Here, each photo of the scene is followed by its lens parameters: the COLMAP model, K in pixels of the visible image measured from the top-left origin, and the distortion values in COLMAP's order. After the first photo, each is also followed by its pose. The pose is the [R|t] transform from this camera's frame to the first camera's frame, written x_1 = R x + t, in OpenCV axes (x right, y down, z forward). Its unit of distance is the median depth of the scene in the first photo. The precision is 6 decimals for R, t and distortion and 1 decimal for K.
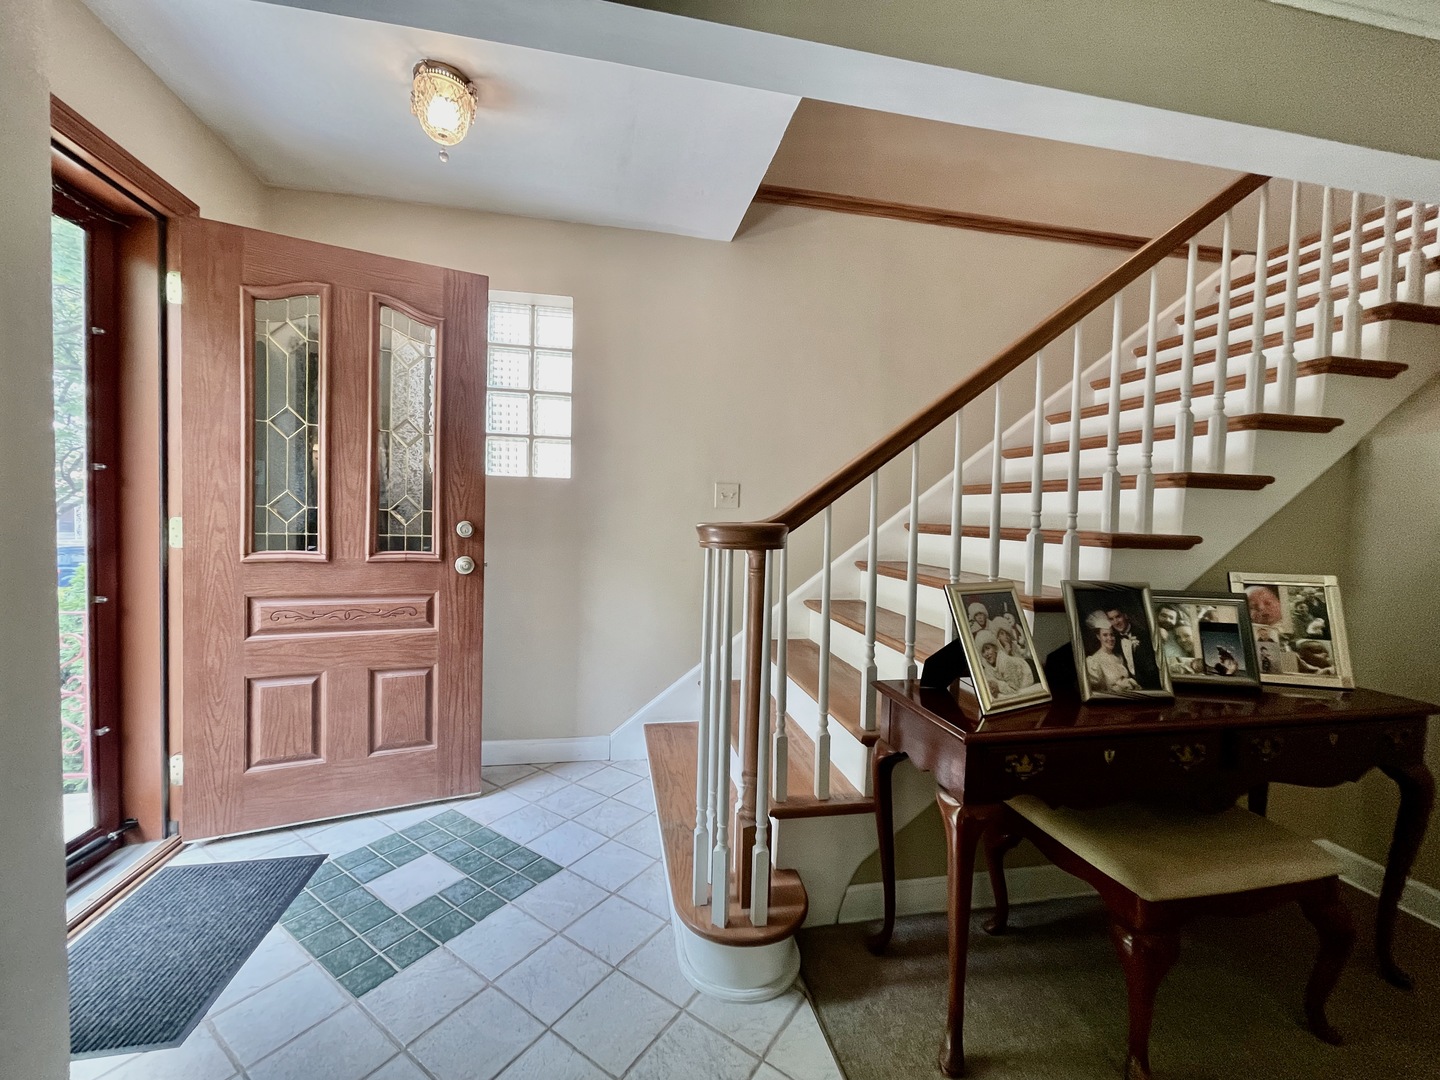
lens RADIAL K [[582.3, 0, 723.4], [0, 582.3, 543.6], [0, 0, 1]] dist [0.000892, -0.000036]
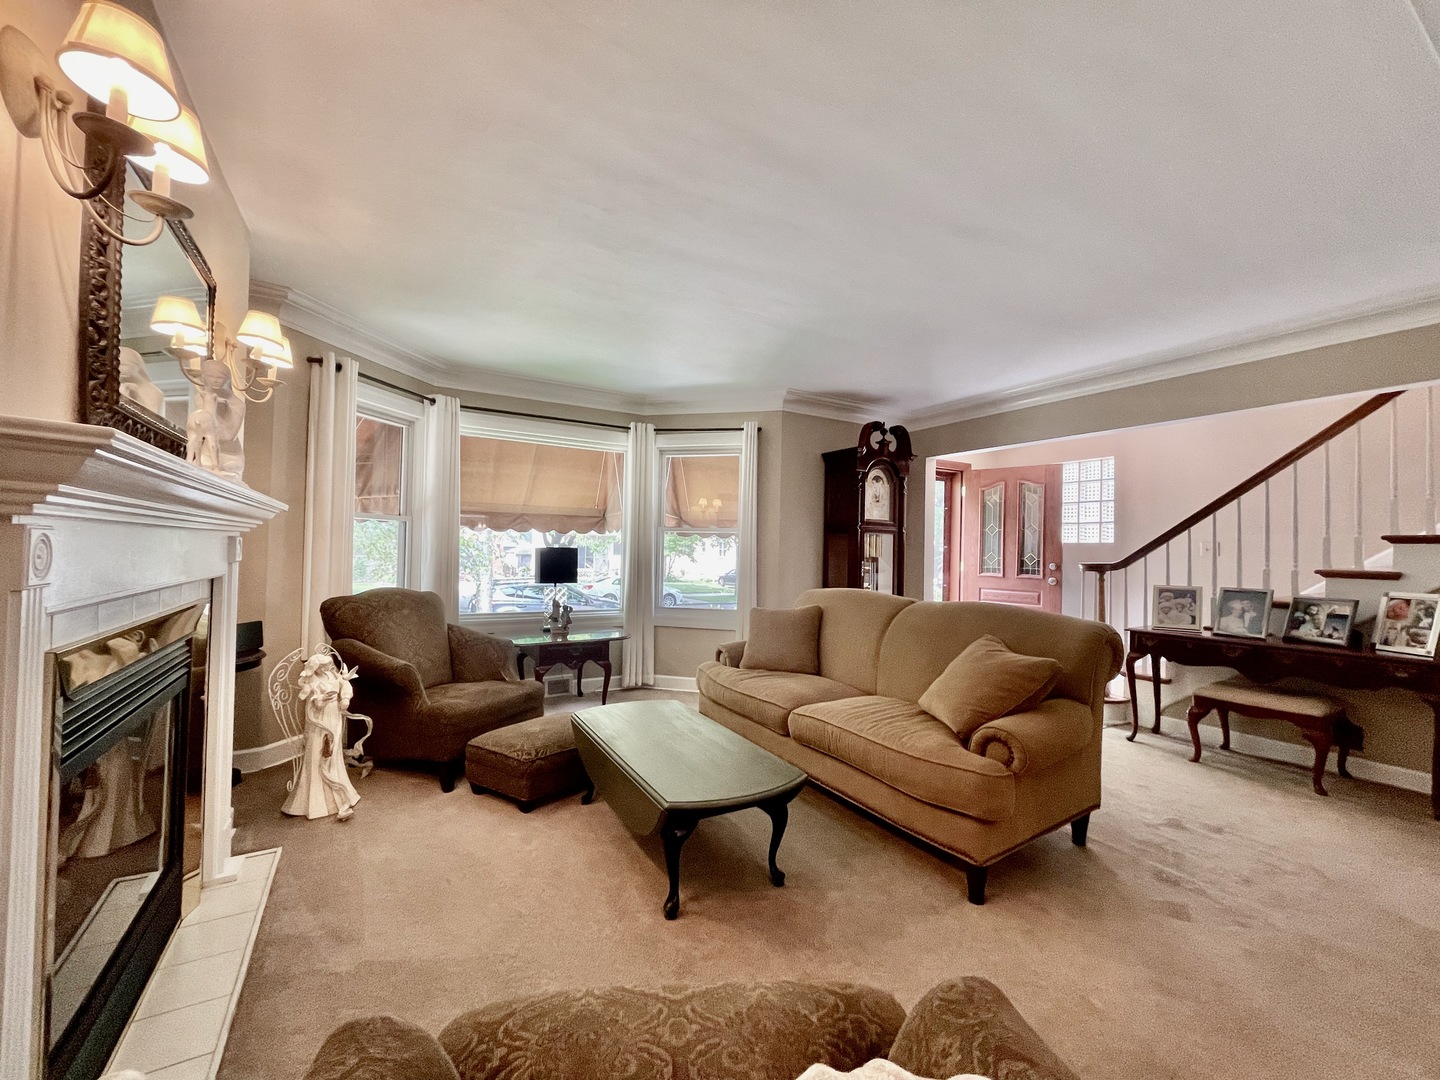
lens RADIAL K [[582.3, 0, 721.1], [0, 582.3, 544.1], [0, 0, 1]] dist [0.000892, -0.000036]
pose [[0.343165, -0.028941, -0.938829, 1.687990], [-0.042103, 0.998047, -0.046156, 0.065963], [0.938331, 0.055367, 0.341276, -1.406228]]
